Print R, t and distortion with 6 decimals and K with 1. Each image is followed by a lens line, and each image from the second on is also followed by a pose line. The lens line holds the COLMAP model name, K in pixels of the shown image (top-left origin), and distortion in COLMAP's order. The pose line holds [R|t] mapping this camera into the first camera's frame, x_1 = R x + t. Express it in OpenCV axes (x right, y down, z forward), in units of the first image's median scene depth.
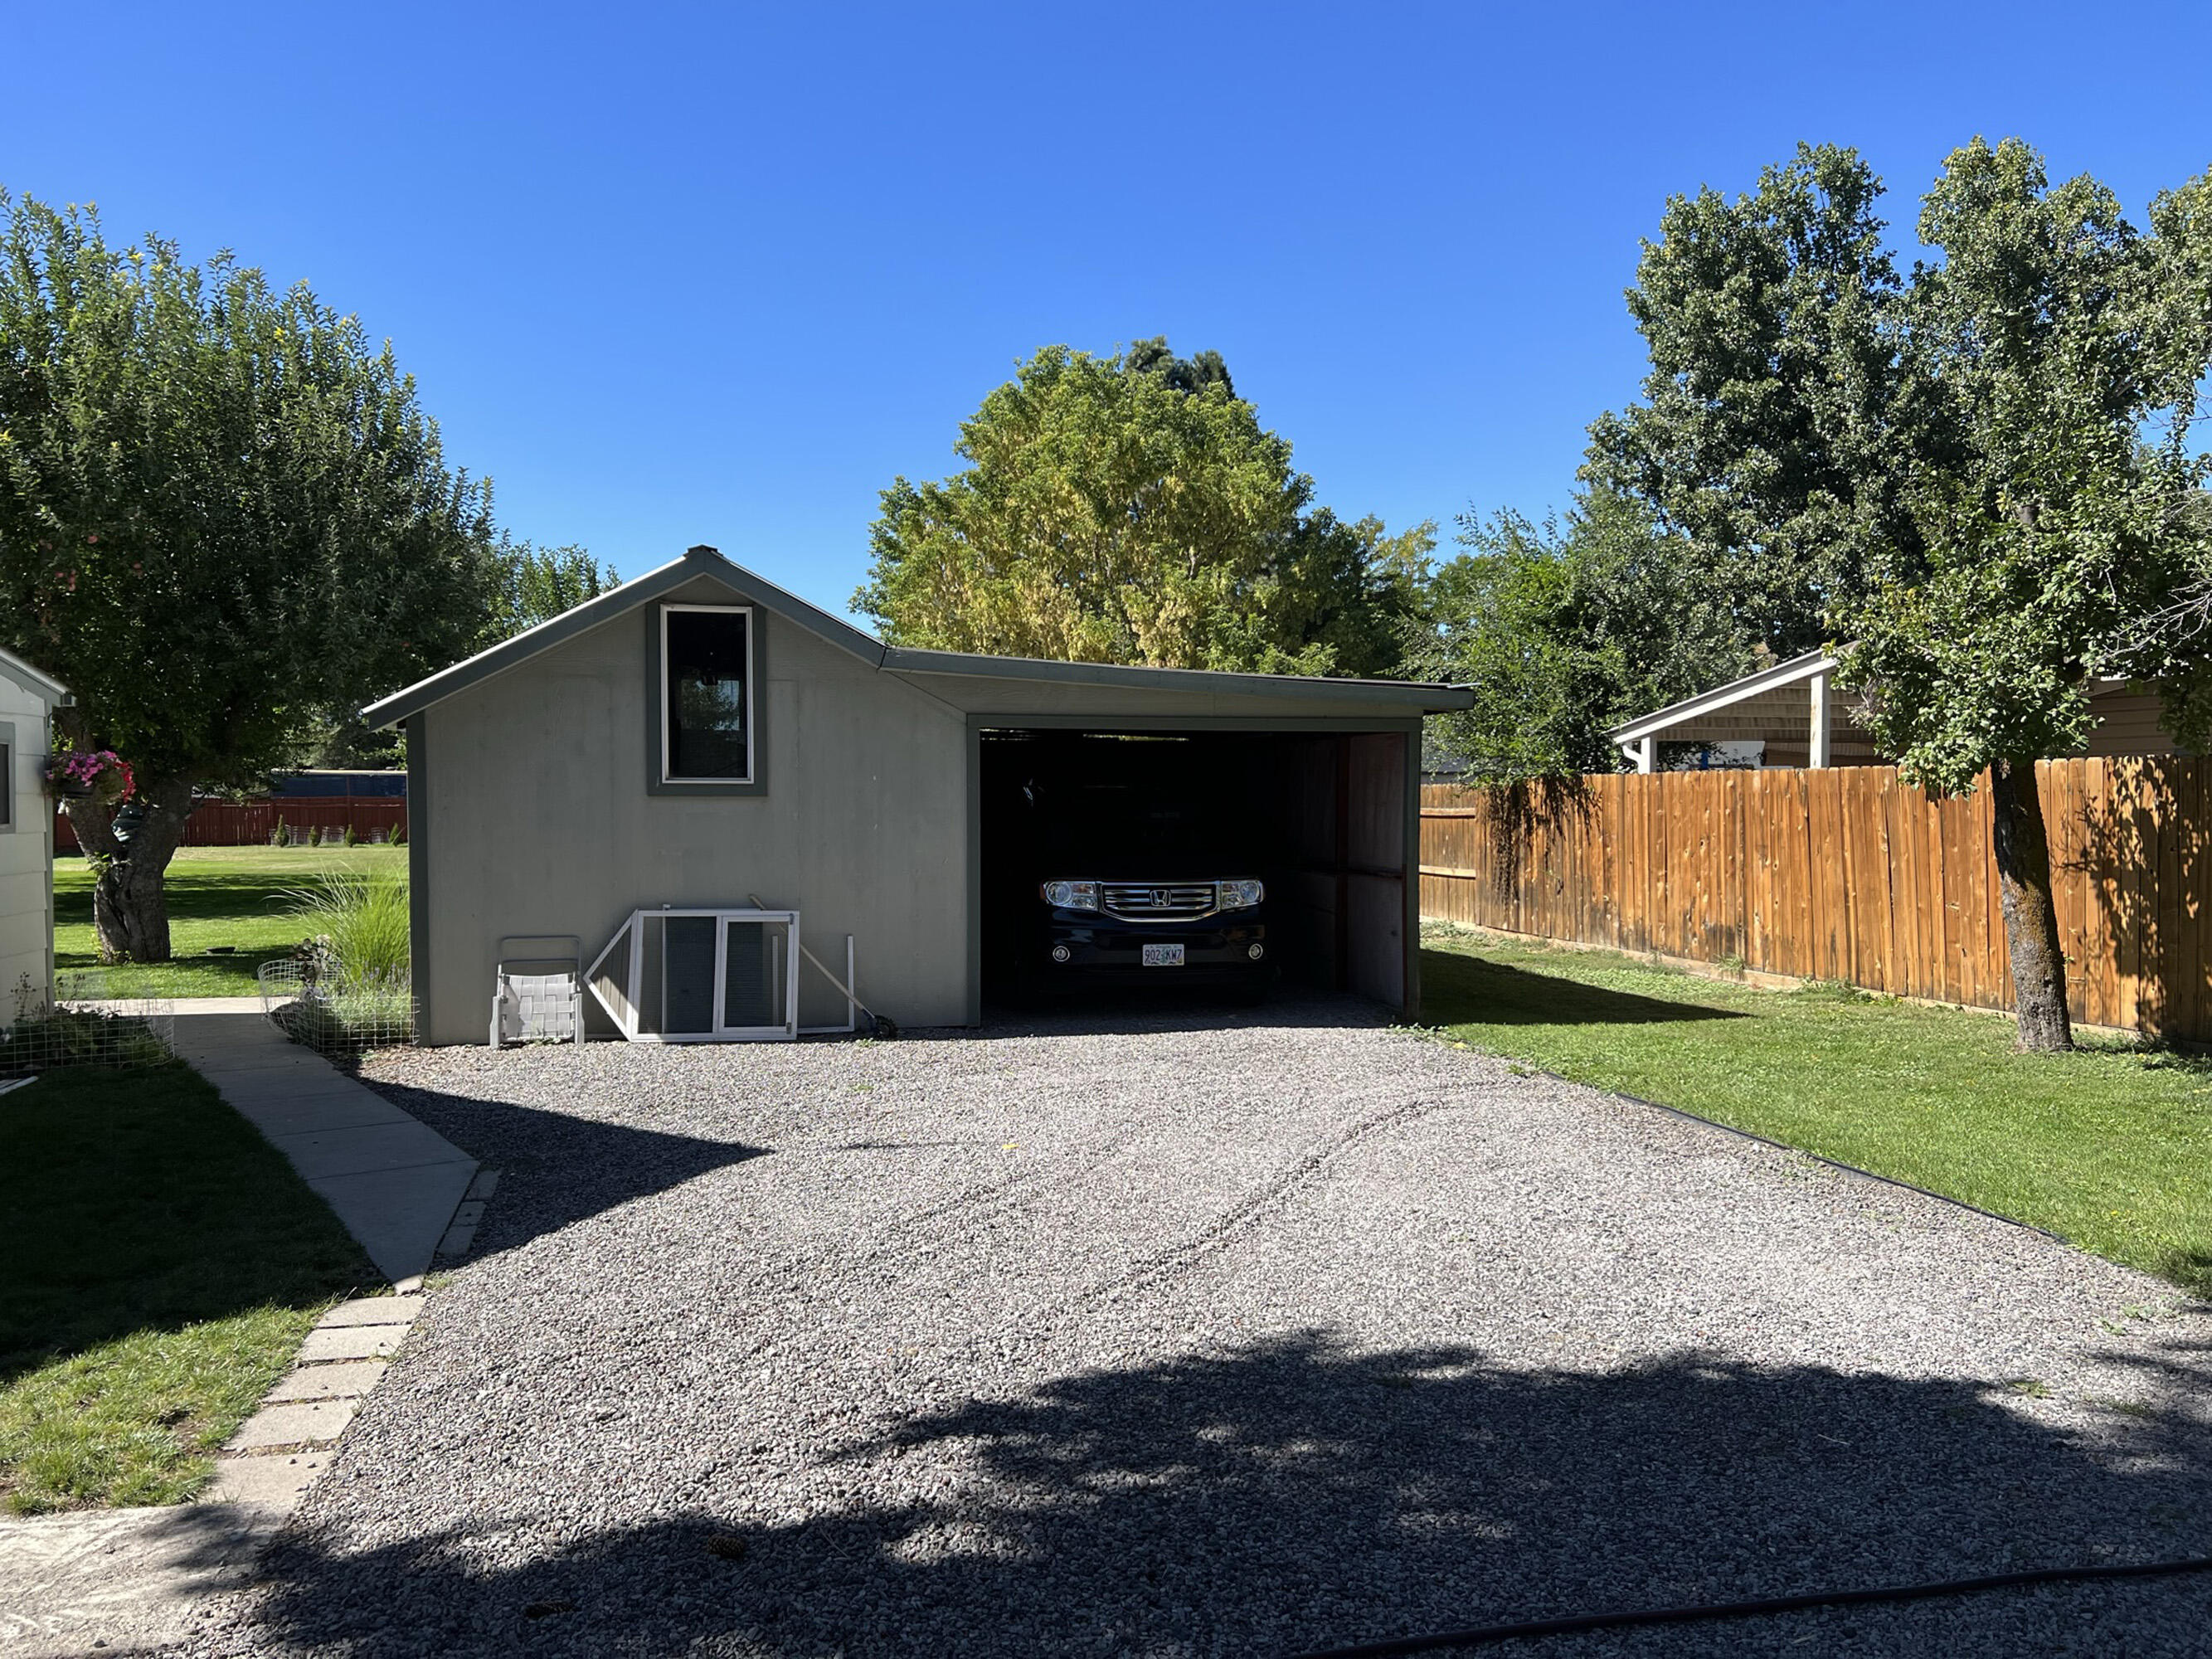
lens RADIAL K [[1681.5, 0, 1138.2], [0, 1681.5, 865.2], [0, 0, 1]] dist [0.031568, -0.033651]
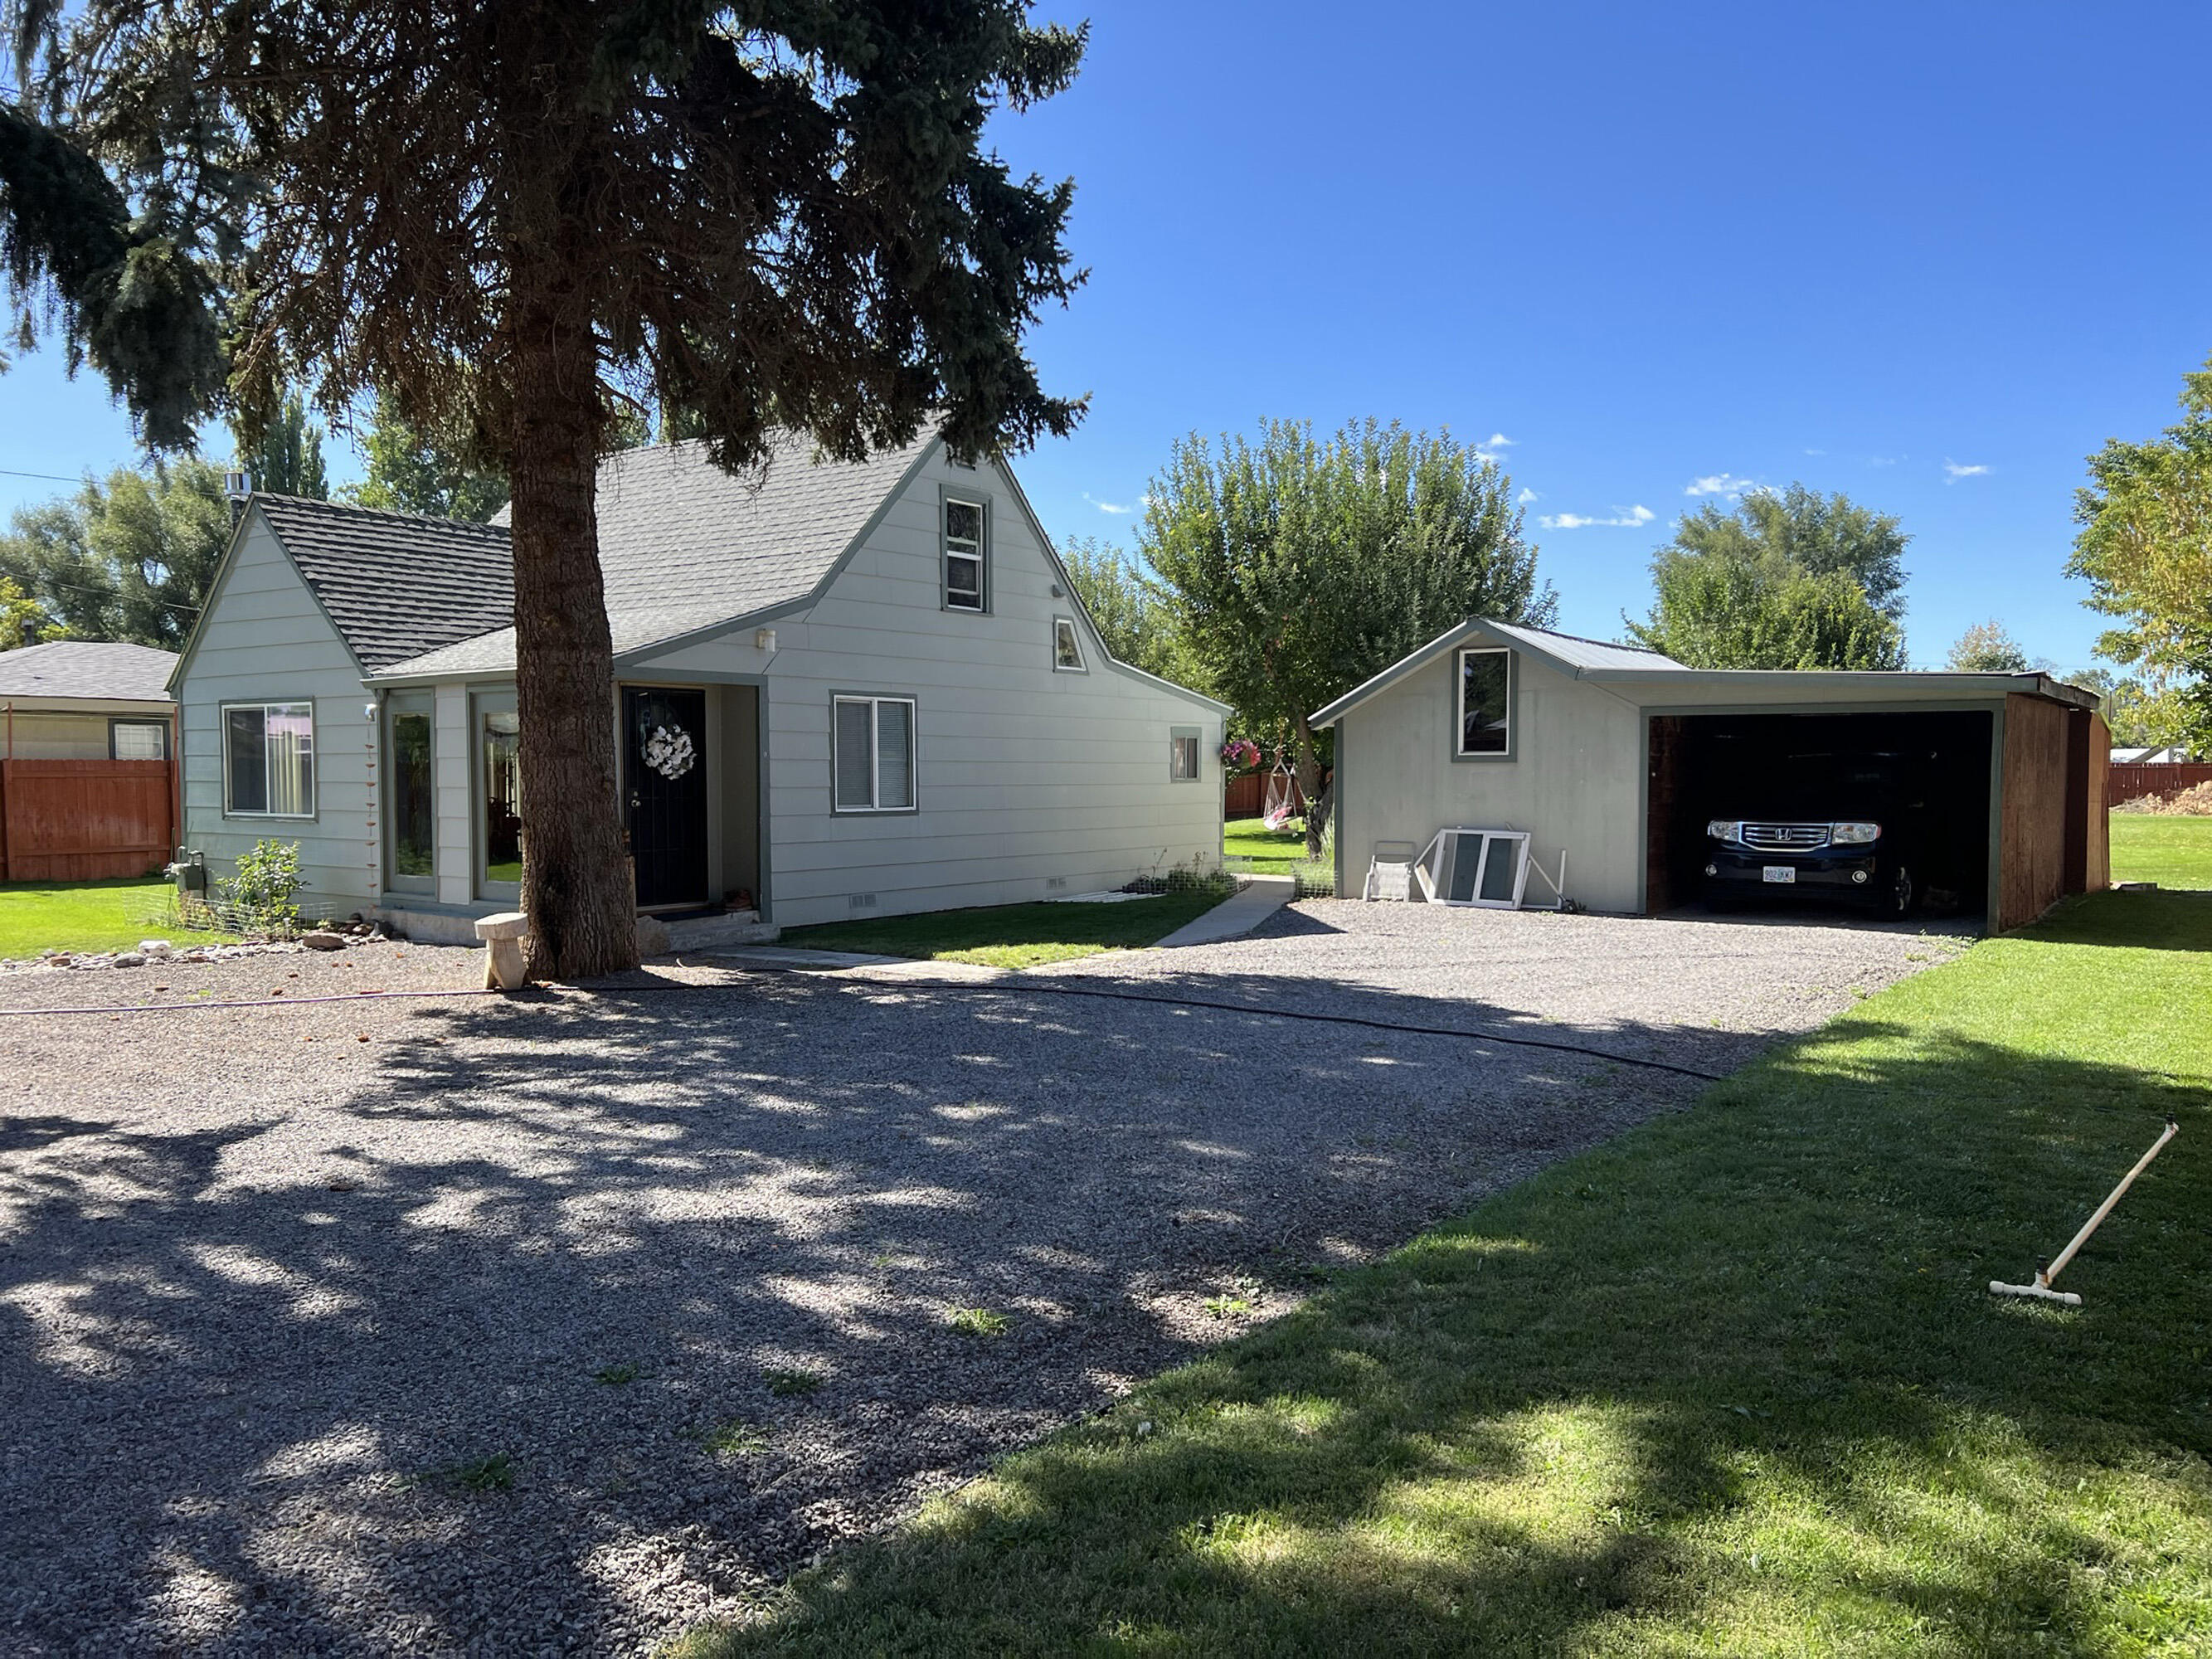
lens RADIAL K [[1681.5, 0, 1138.2], [0, 1681.5, 865.2], [0, 0, 1]] dist [0.031568, -0.033651]
pose [[0.666039, 0.044963, -0.744561, 0.701597], [-0.028520, 0.998987, 0.034816, 0.011560], [0.745372, -0.001954, 0.666646, -0.341347]]
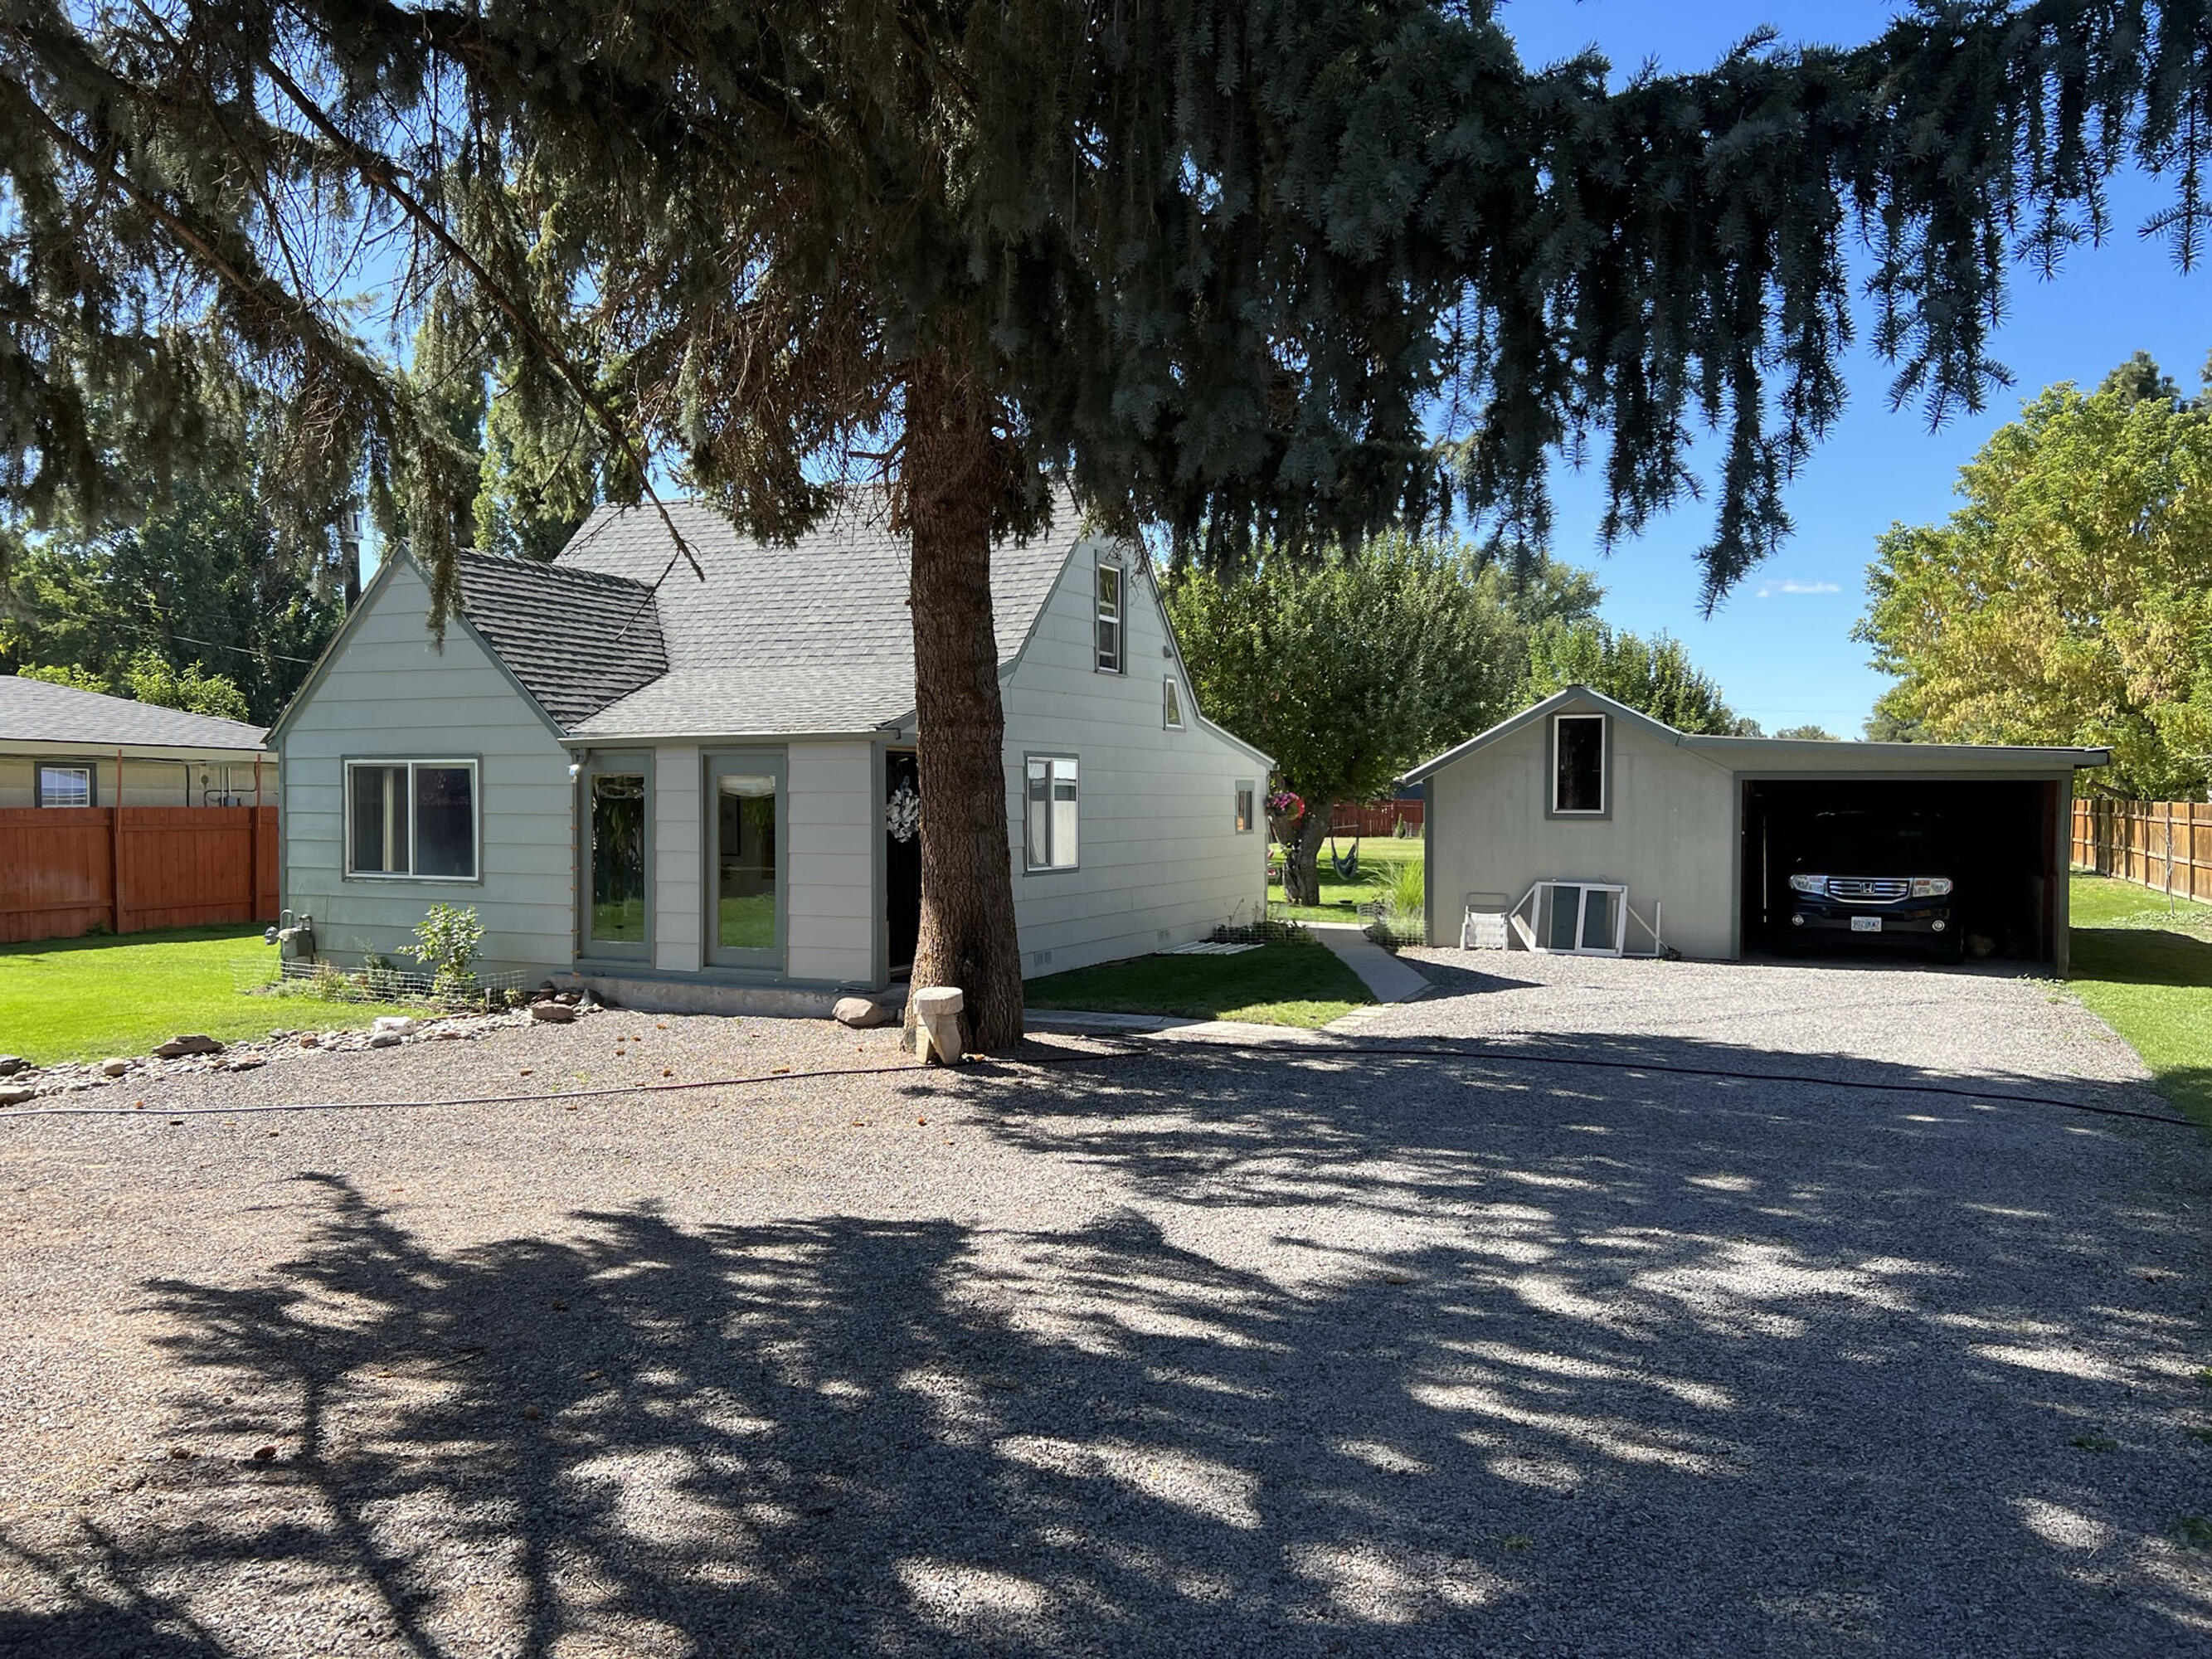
lens RADIAL K [[1687.2, 0, 1106.0], [0, 1687.2, 829.5], [0, 0, 1]] dist [0.021344, -0.009476]
pose [[0.795051, 0.018142, -0.606271, 0.403138], [-0.027564, 0.999601, -0.006235, -0.005135], [0.605916, 0.021668, 0.795234, -0.684168]]
